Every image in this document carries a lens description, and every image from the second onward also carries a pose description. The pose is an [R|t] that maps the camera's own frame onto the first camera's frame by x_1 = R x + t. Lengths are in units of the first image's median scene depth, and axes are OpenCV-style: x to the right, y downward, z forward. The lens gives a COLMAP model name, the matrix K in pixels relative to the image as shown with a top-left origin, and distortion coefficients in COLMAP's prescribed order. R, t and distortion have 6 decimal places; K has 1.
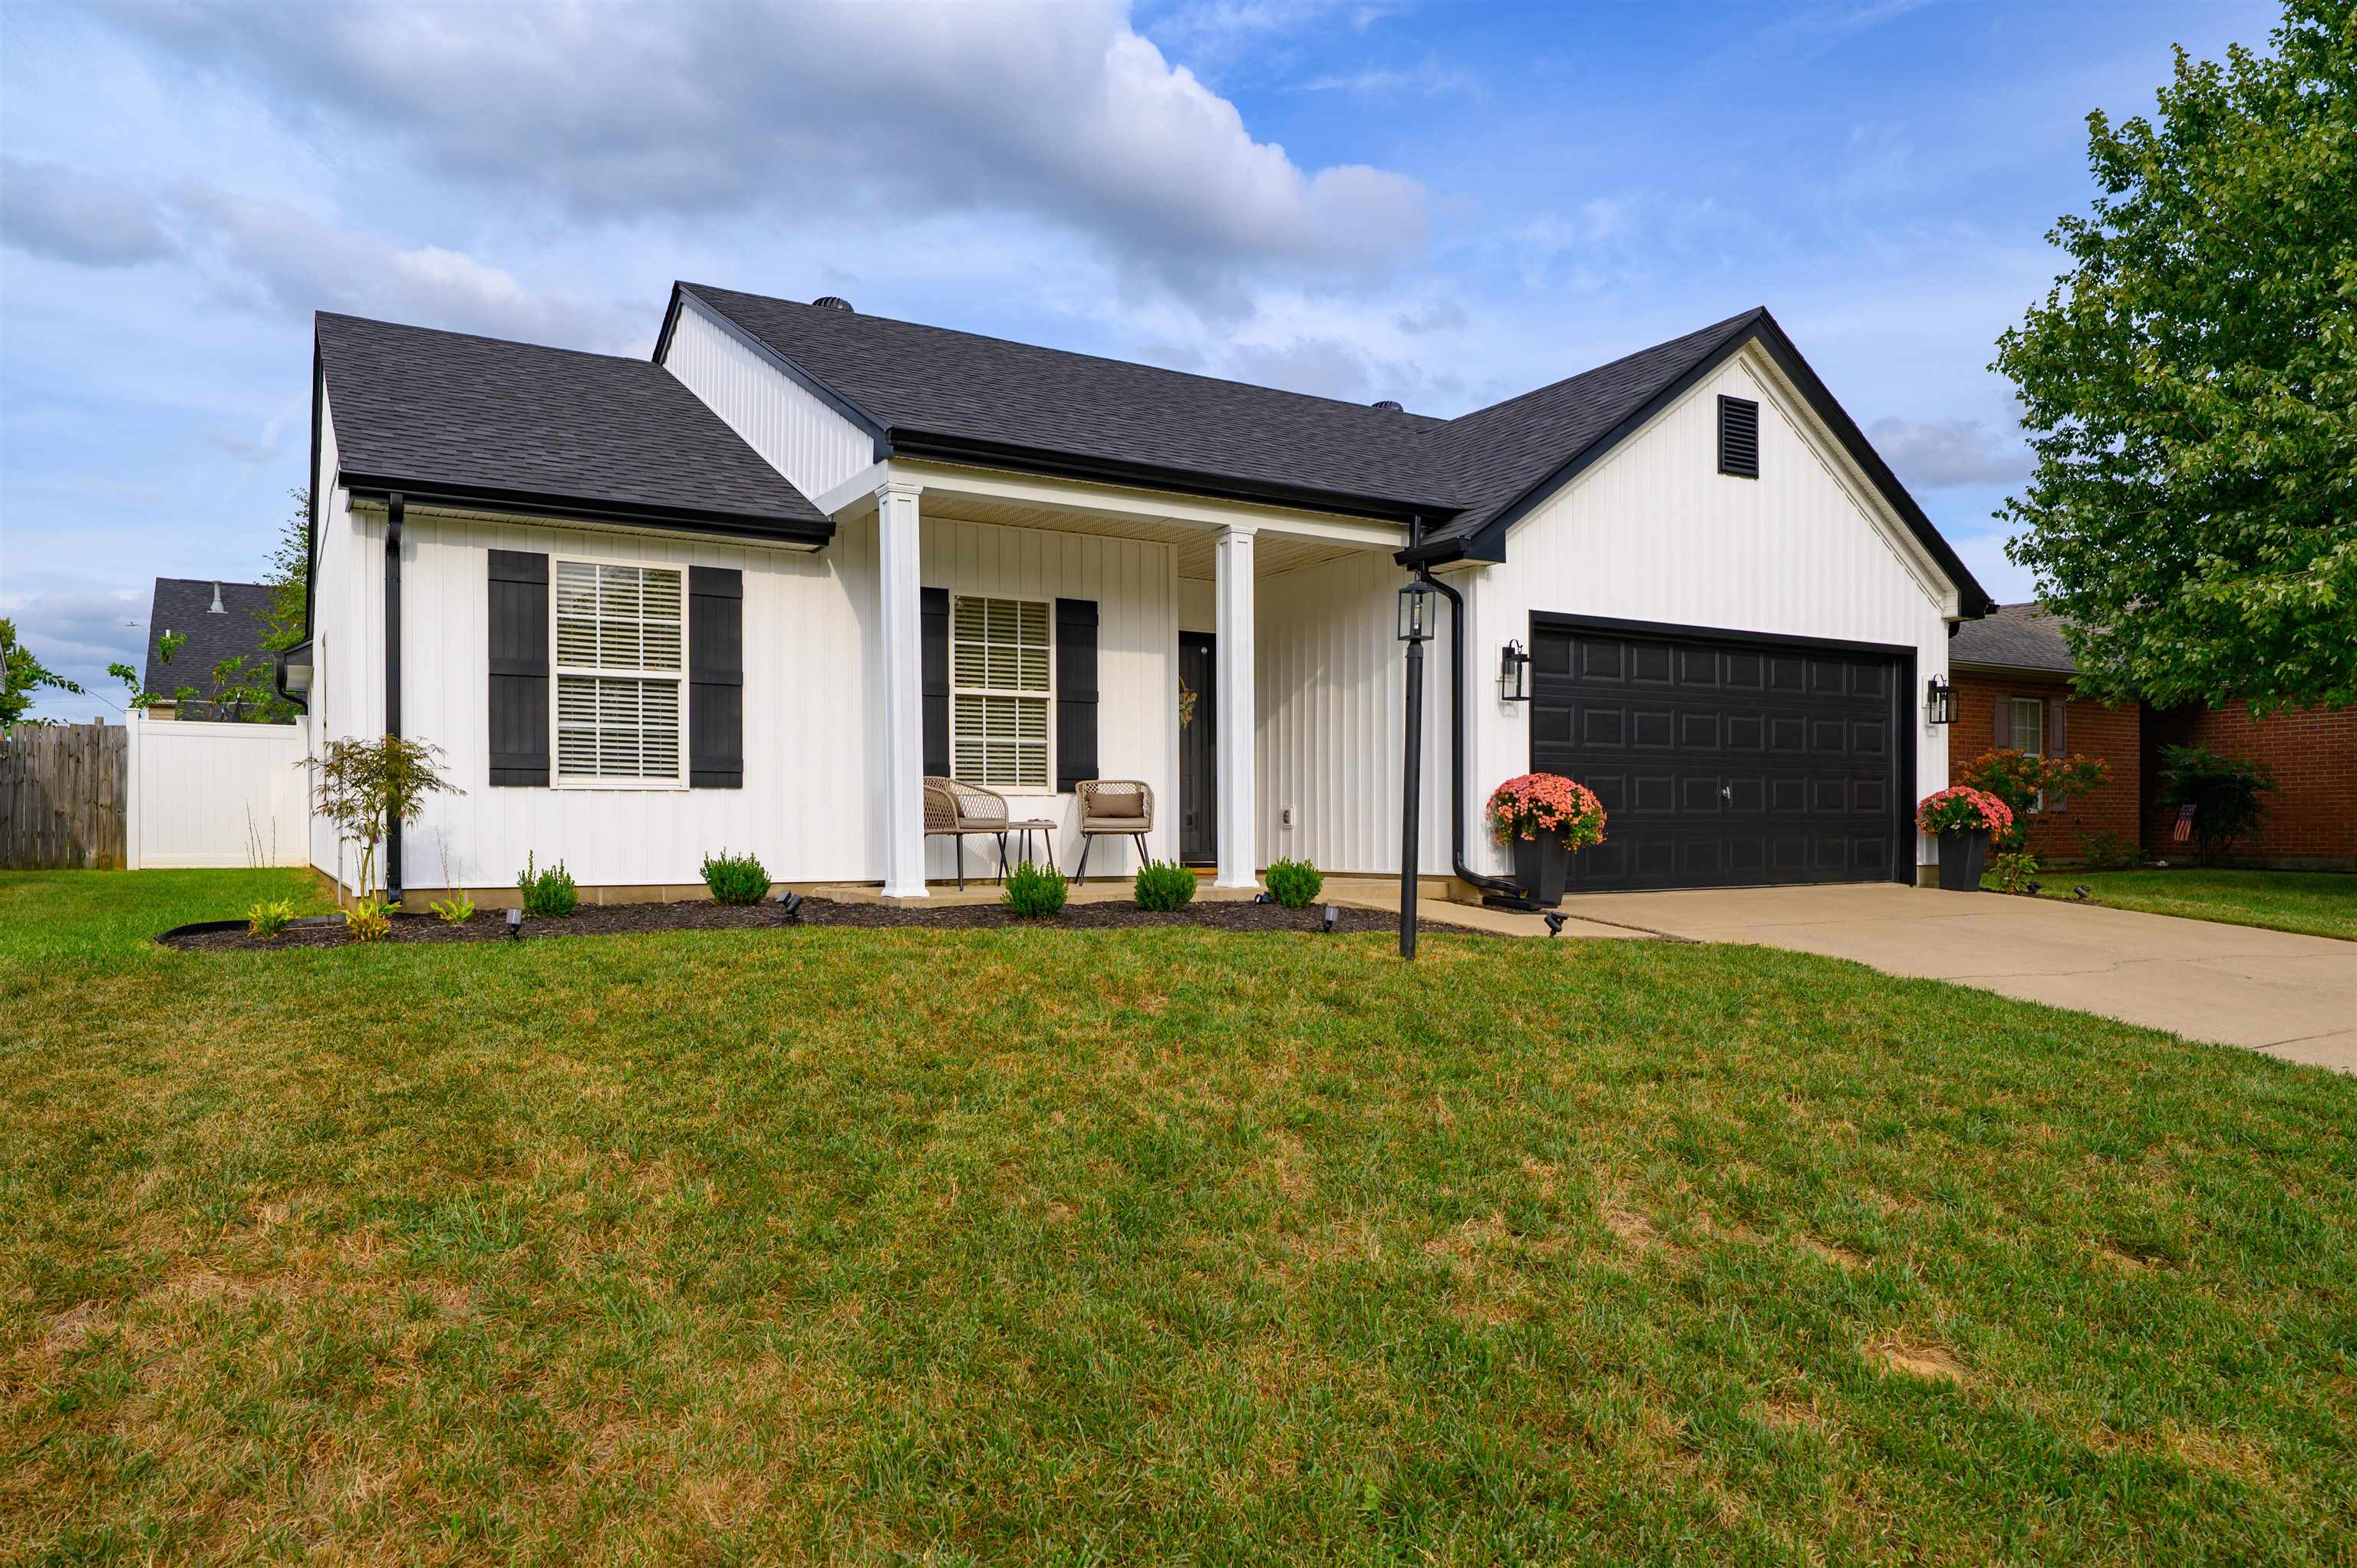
lens RADIAL K [[1427.2, 0, 1057.2], [0, 1427.2, 847.3], [0, 0, 1]] dist [-0.004121, -0.001610]
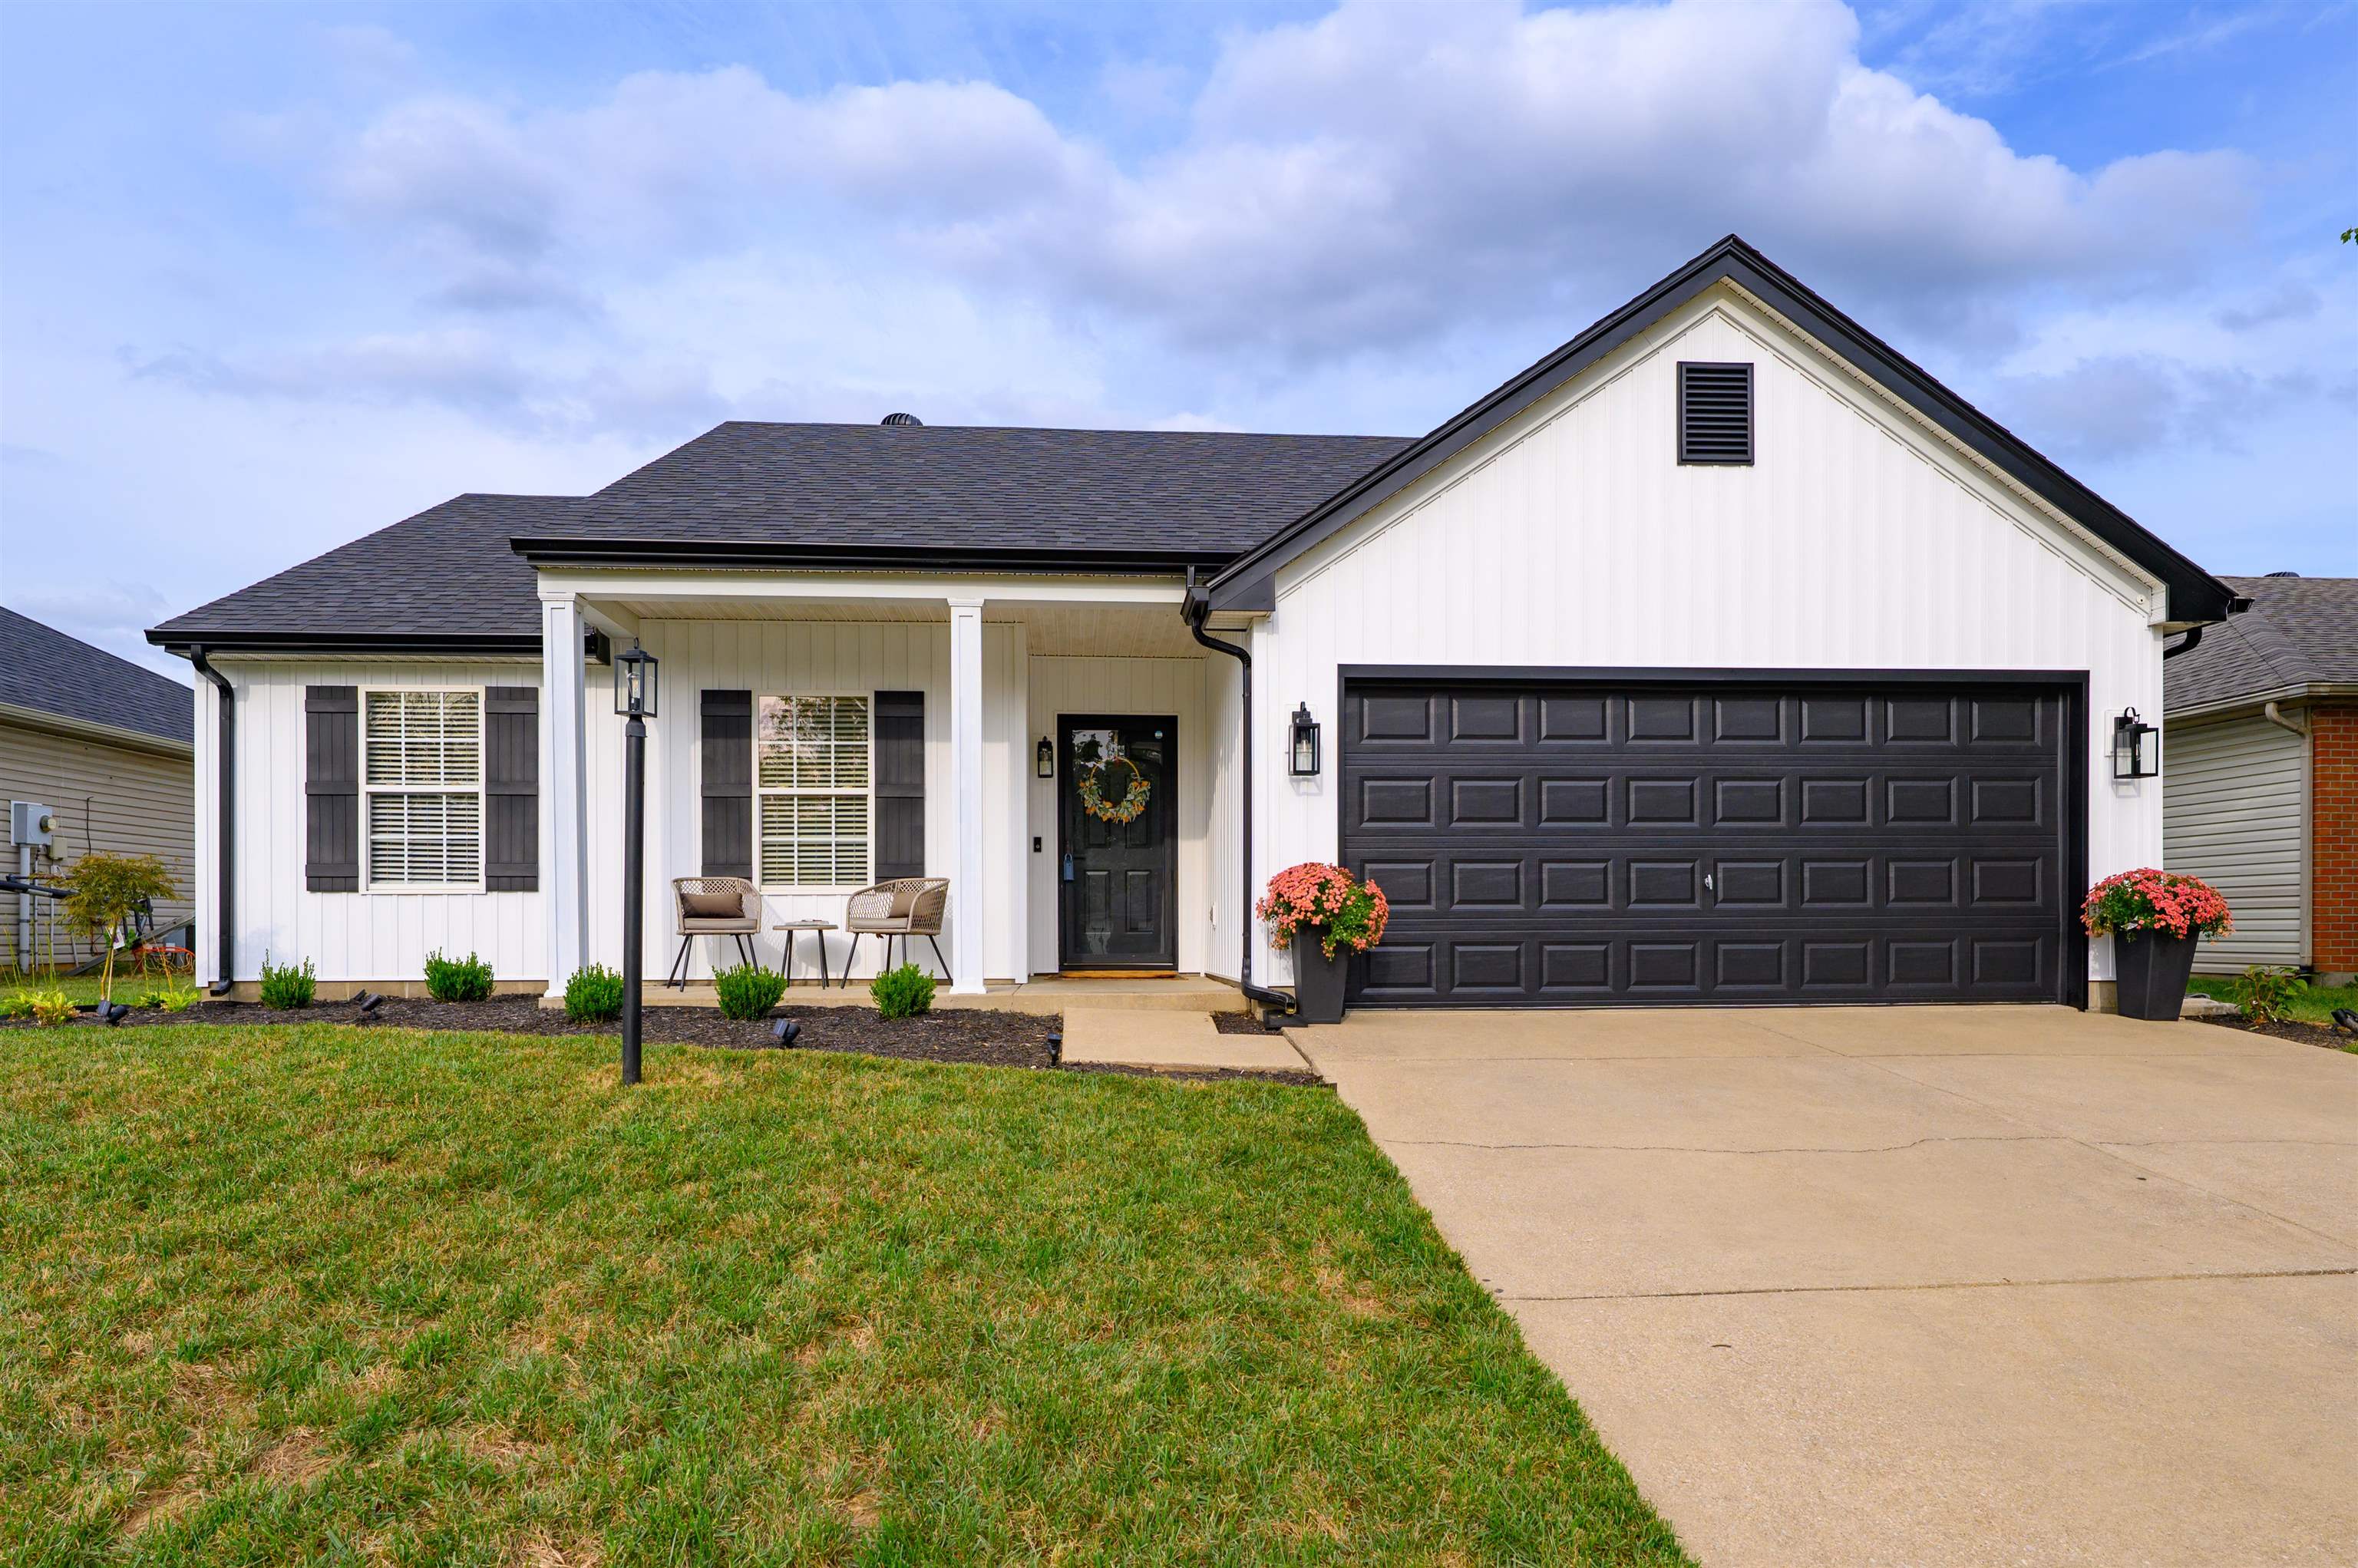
lens RADIAL K [[1368.9, 0, 1159.8], [0, 1368.9, 936.1], [0, 0, 1]] dist [-0.002975, -0.001001]
pose [[0.909330, 0.002784, -0.416067, 0.568541], [-0.004947, 0.999979, -0.004121, -0.005542], [0.416047, 0.005806, 0.909325, 0.239537]]
